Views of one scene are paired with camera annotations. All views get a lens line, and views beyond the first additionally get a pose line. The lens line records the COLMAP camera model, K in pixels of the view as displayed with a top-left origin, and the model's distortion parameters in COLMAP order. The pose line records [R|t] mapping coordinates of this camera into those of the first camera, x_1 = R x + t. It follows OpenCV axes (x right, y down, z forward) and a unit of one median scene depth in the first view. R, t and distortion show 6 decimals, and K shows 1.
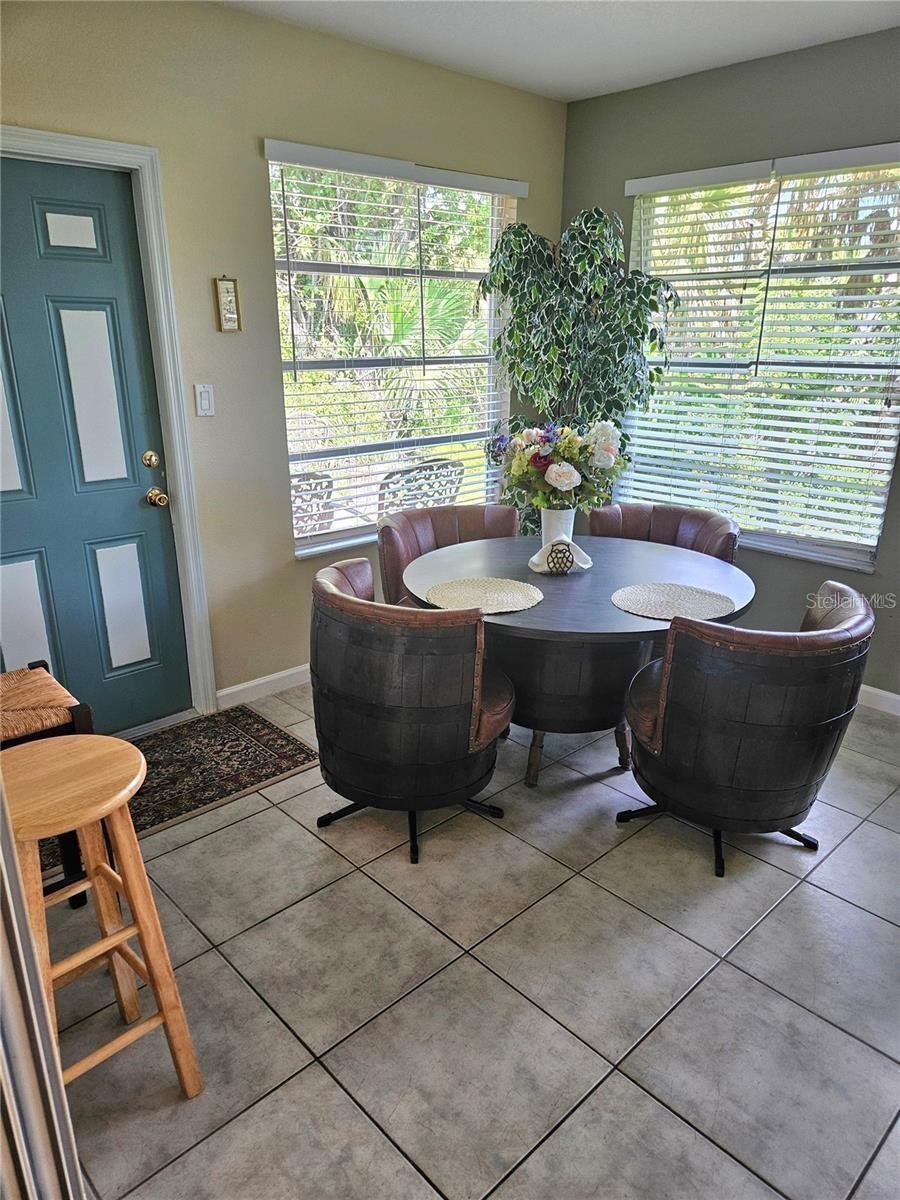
lens RADIAL K [[810.5, 0, 450.0], [0, 810.5, 600.0], [0, 0, 1]] dist [0.107049, -0.091016]
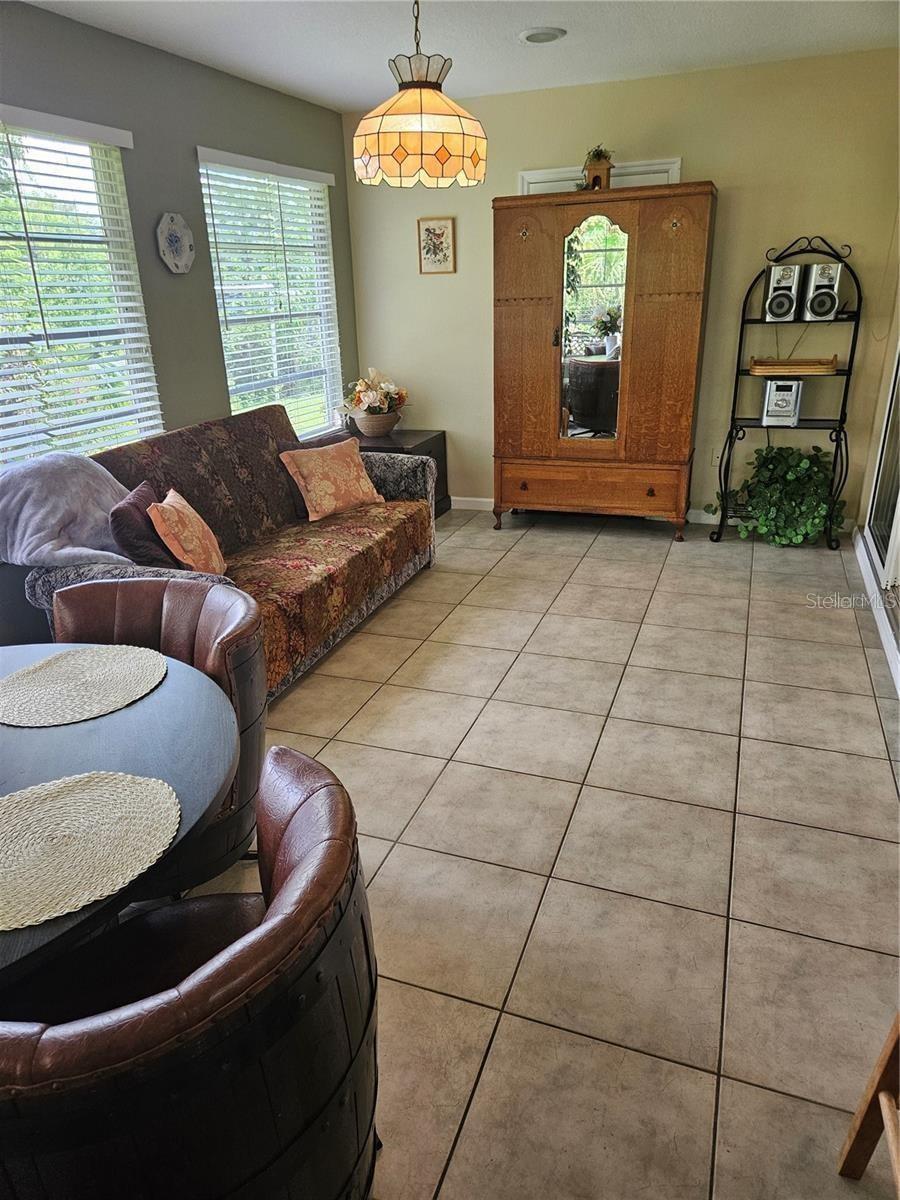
lens RADIAL K [[810.5, 0, 450.0], [0, 810.5, 600.0], [0, 0, 1]] dist [0.107049, -0.091016]
pose [[-0.440164, -0.317084, 0.840067, -0.590217], [0.317421, 0.820217, 0.475908, -0.384811], [-0.839940, 0.476132, -0.260381, 1.144217]]
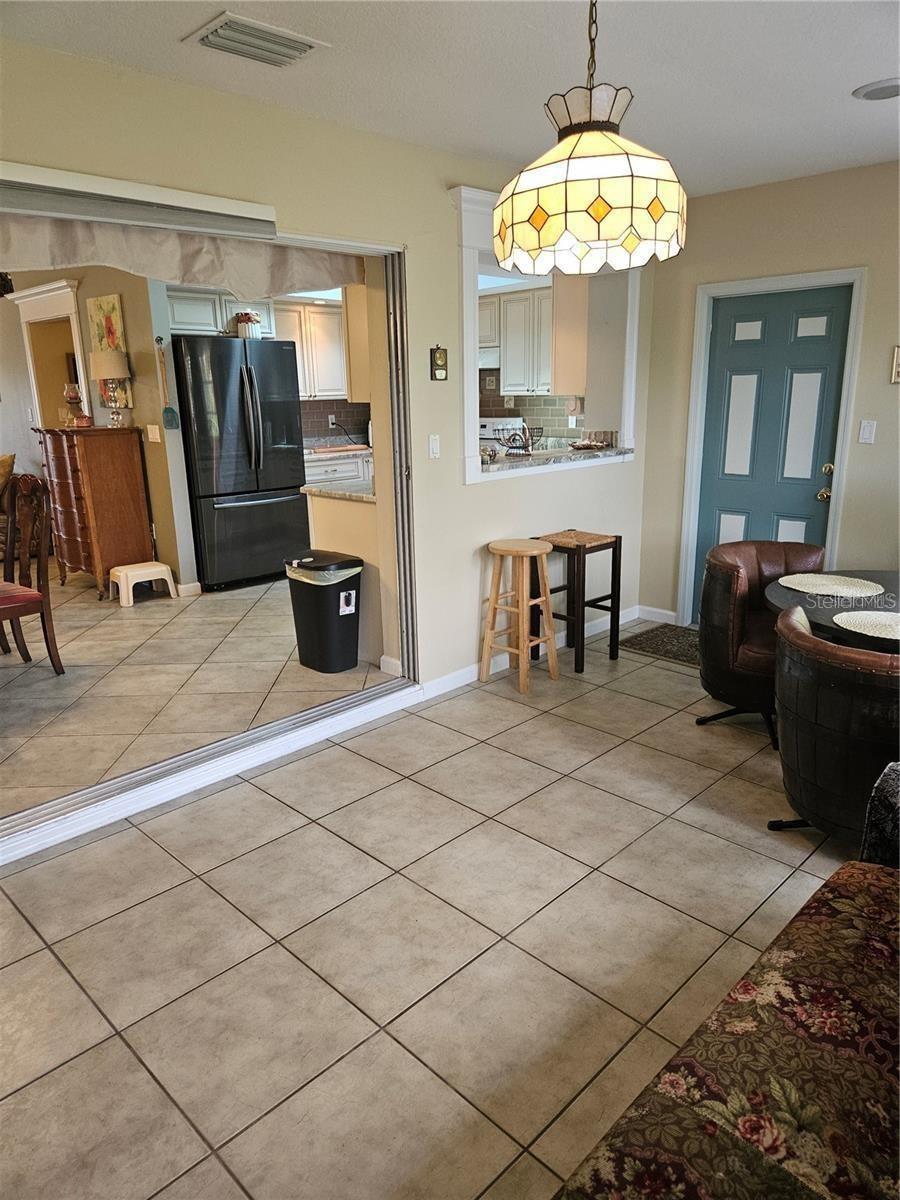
lens RADIAL K [[810.5, 0, 450.0], [0, 810.5, 600.0], [0, 0, 1]] dist [0.107049, -0.091016]
pose [[0.032345, 0.251329, -0.967361, 1.708613], [-0.310635, 0.922463, 0.229277, -0.129615], [0.949979, 0.293080, 0.107908, 0.401652]]
